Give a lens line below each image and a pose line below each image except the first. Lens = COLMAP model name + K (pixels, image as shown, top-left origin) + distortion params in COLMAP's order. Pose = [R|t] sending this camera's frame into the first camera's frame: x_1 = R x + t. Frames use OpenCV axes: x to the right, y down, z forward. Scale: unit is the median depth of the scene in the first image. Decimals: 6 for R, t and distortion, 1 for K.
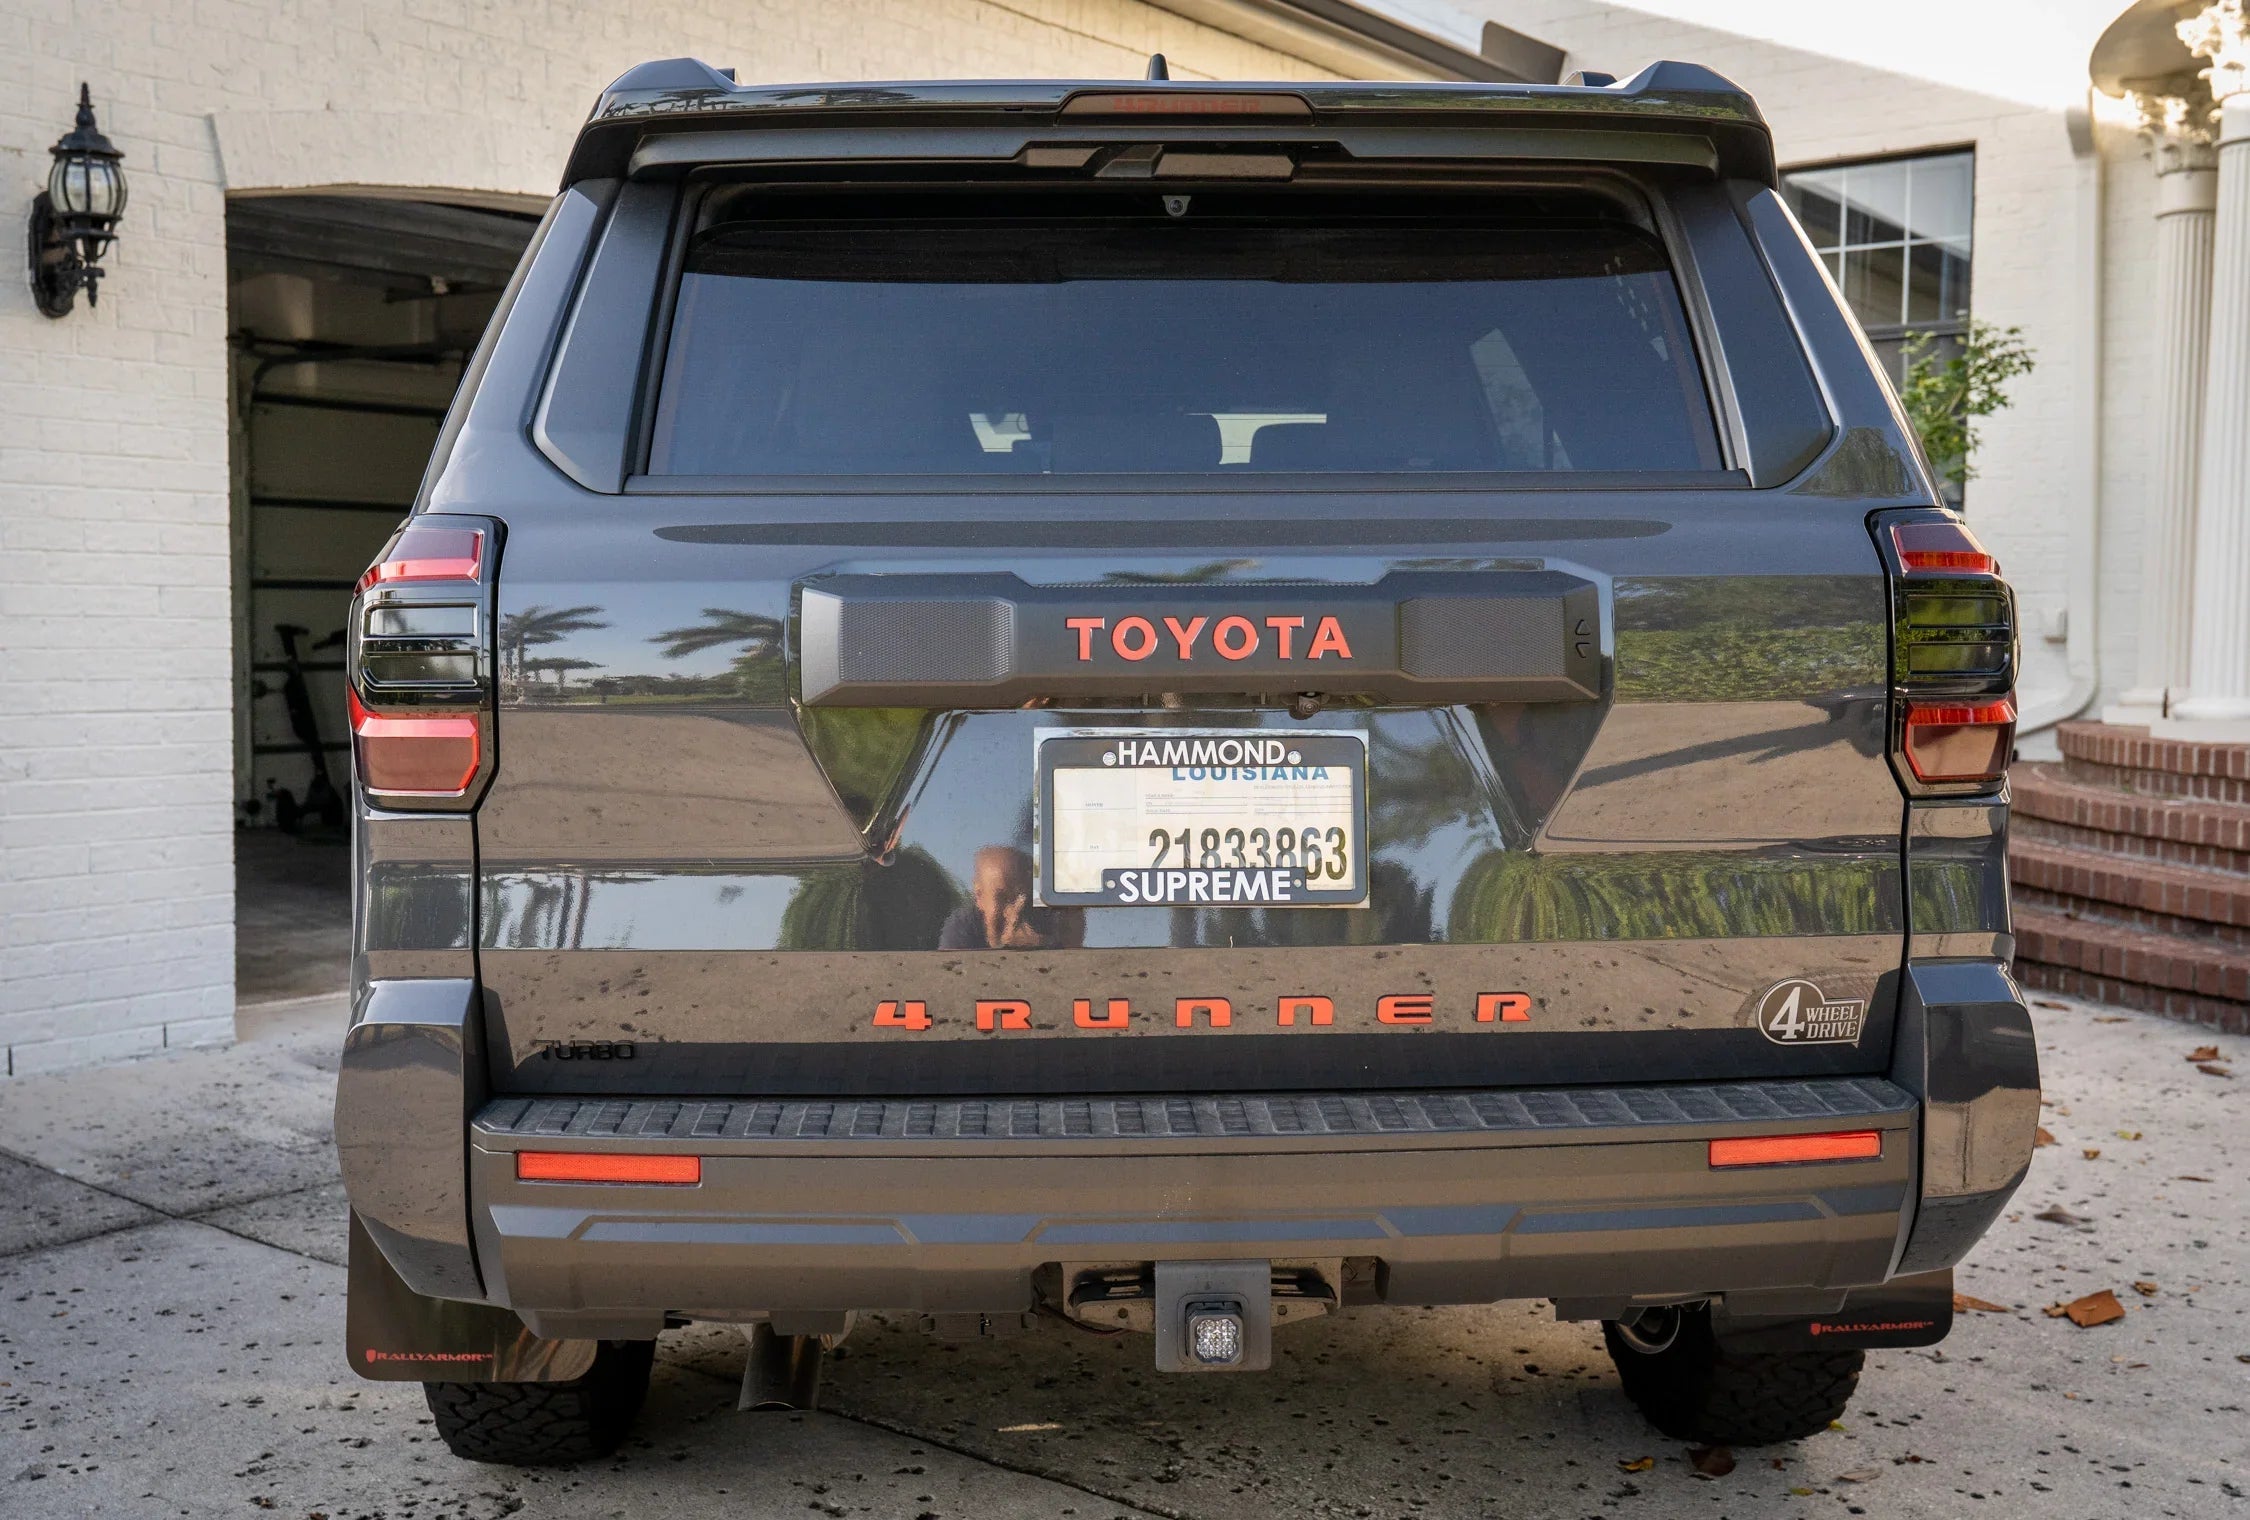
lens RADIAL K [[2173.5, 0, 1084.6], [0, 2173.5, 784.5], [0, 0, 1]] dist [0.014289, 0.000000]
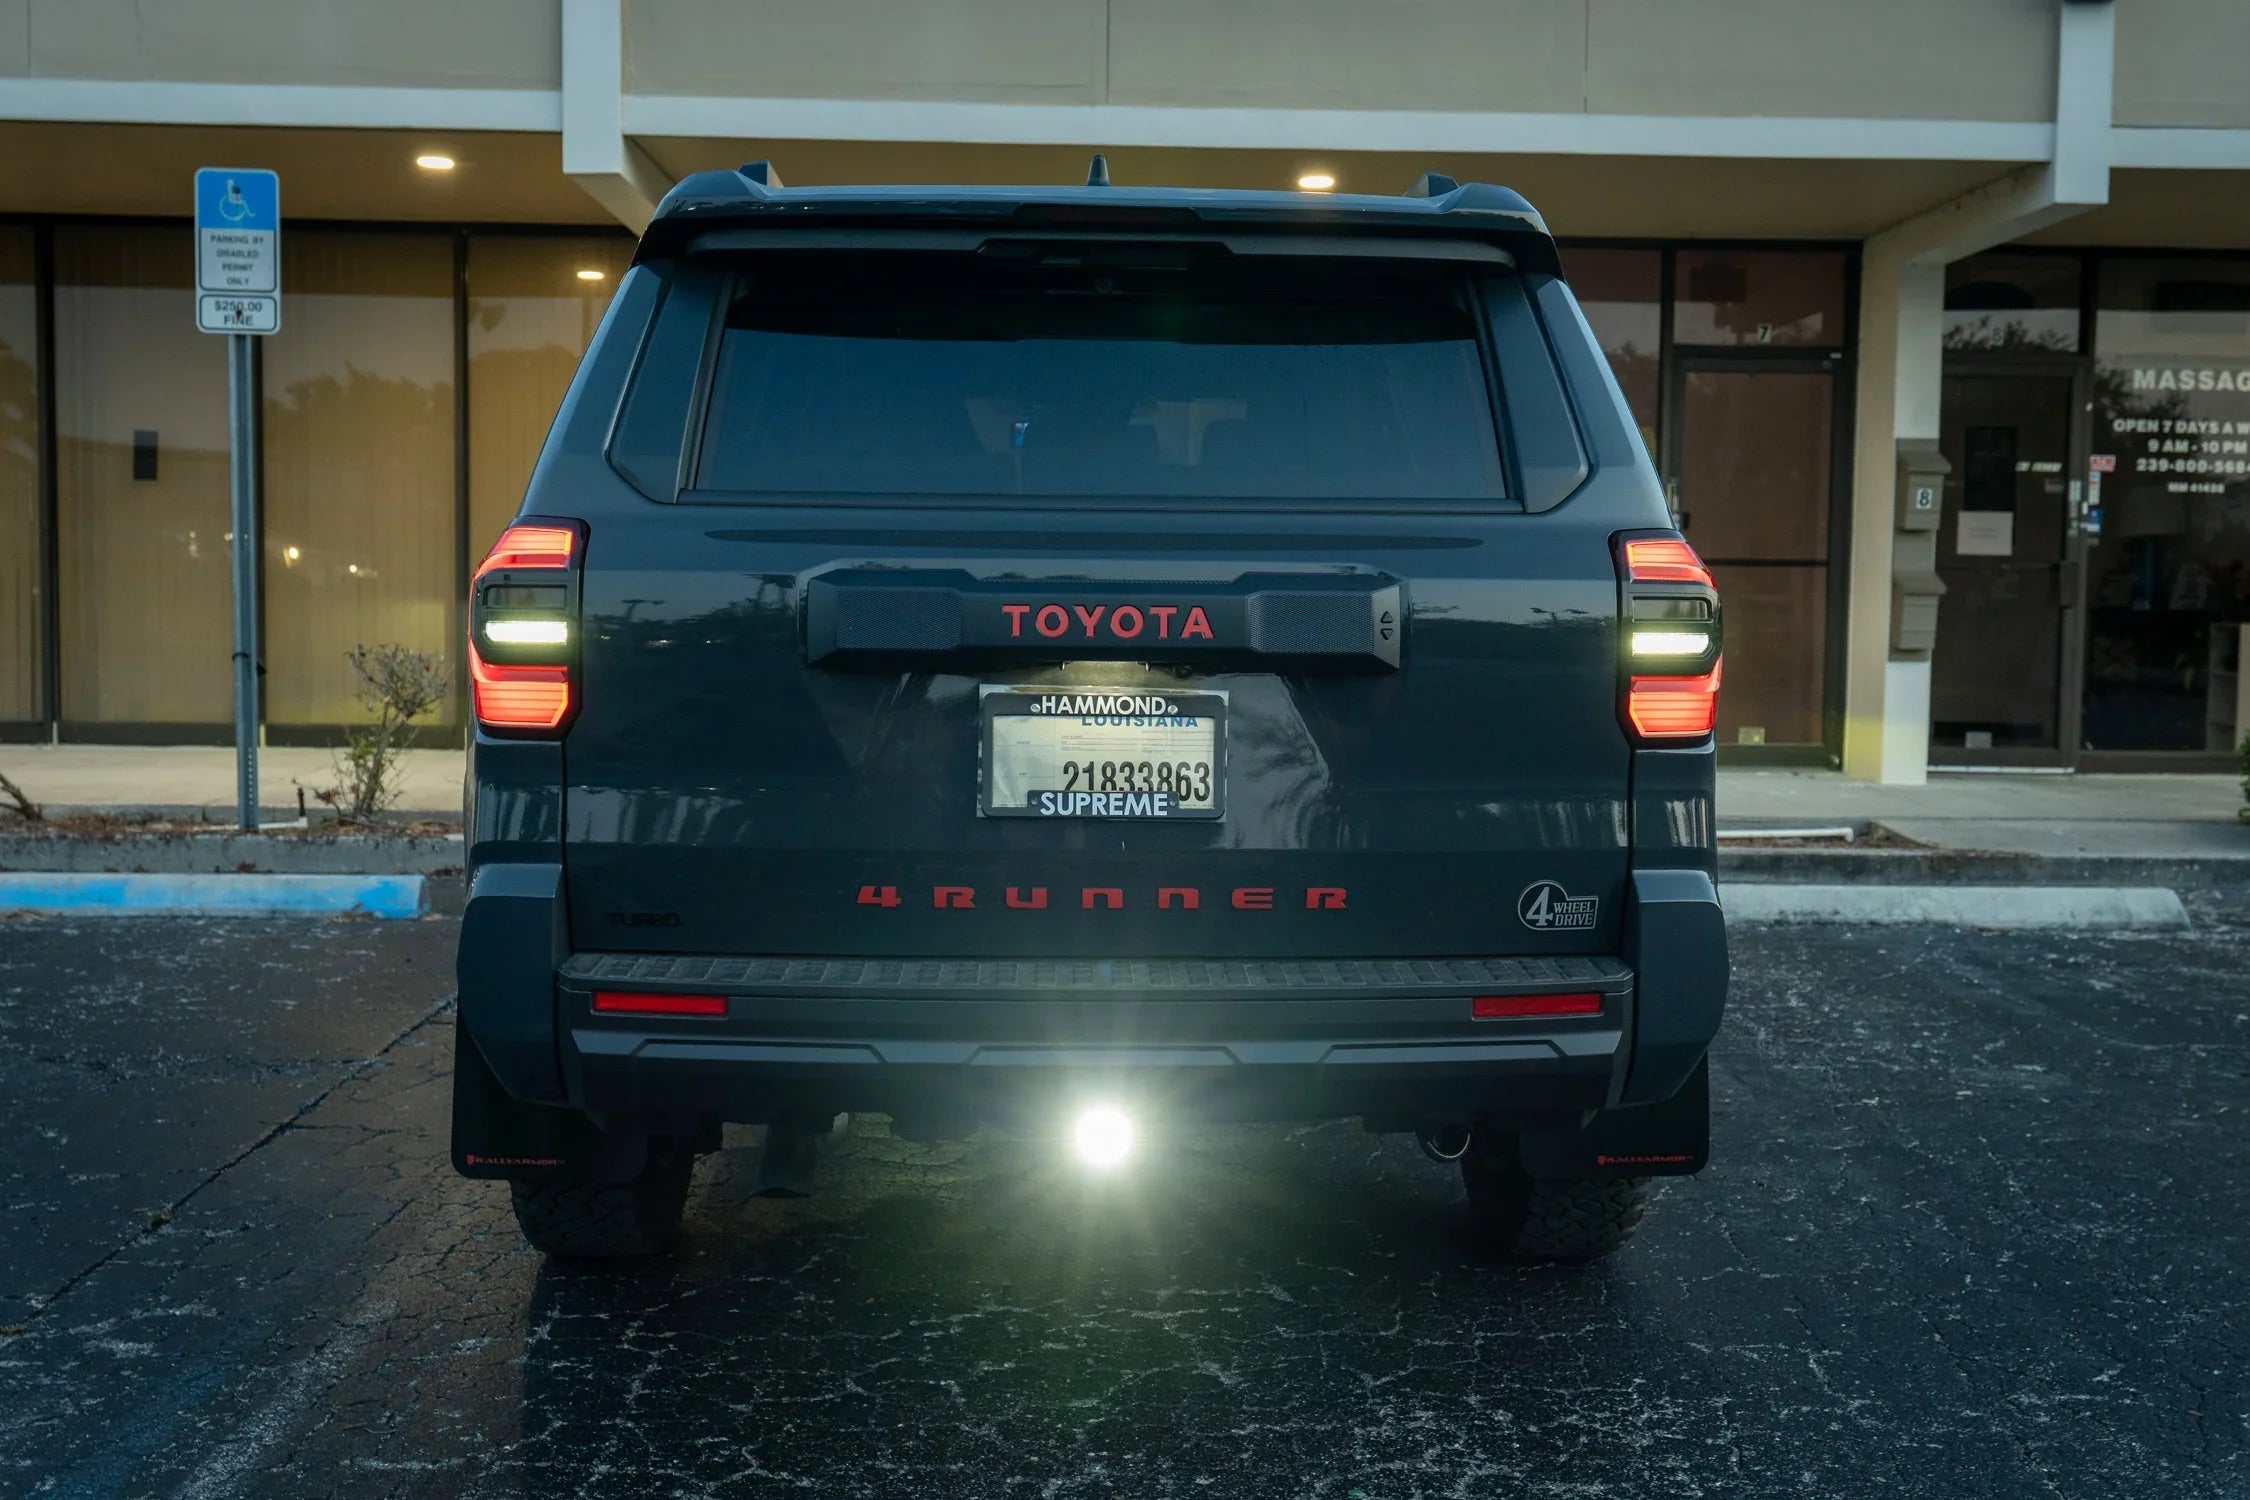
lens RADIAL K [[2117.6, 0, 1113.4], [0, 2117.6, 734.2], [0, 0, 1]] dist [0.023707, 0.000000]
pose [[0.999837, 0.017817, -0.002887, 0.063834], [-0.017778, 0.999754, 0.013226, -0.014273], [0.003122, -0.013173, 0.999908, -0.314947]]
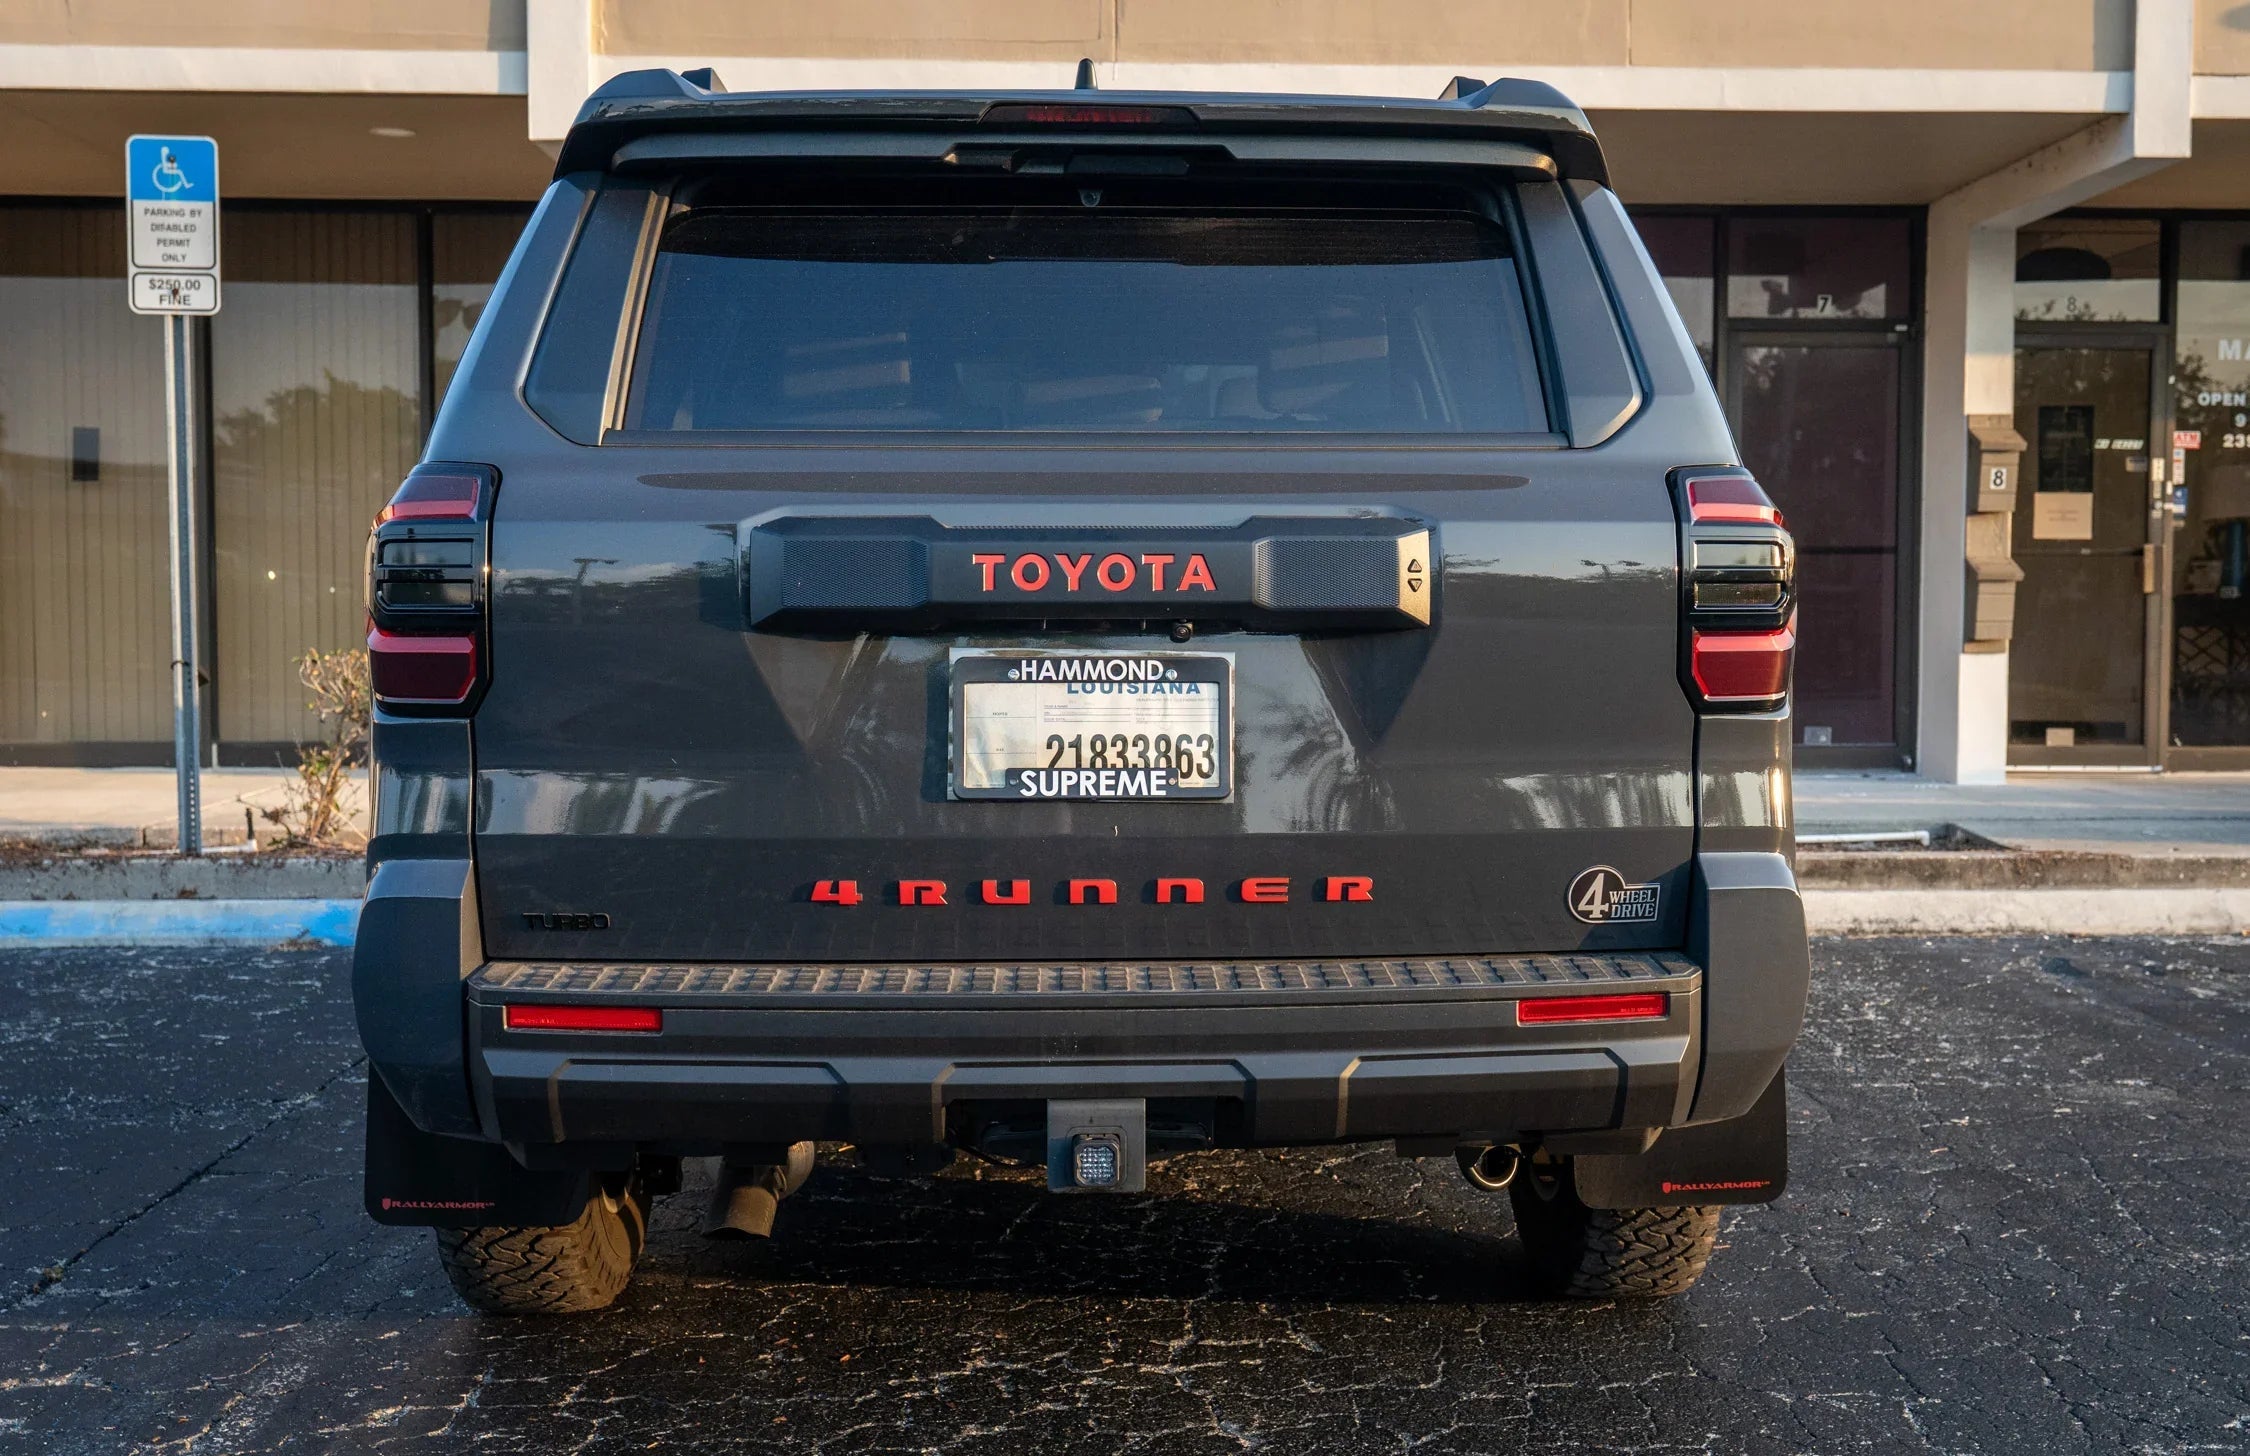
lens RADIAL K [[2233.9, 0, 1165.0], [0, 2233.9, 730.3], [0, 0, 1]] dist [0.021732, 0.000000]
pose [[0.999954, 0.006106, 0.007340, 0.084642], [-0.006125, 0.999978, 0.002598, 0.014492], [-0.007324, -0.002643, 0.999970, -0.210976]]
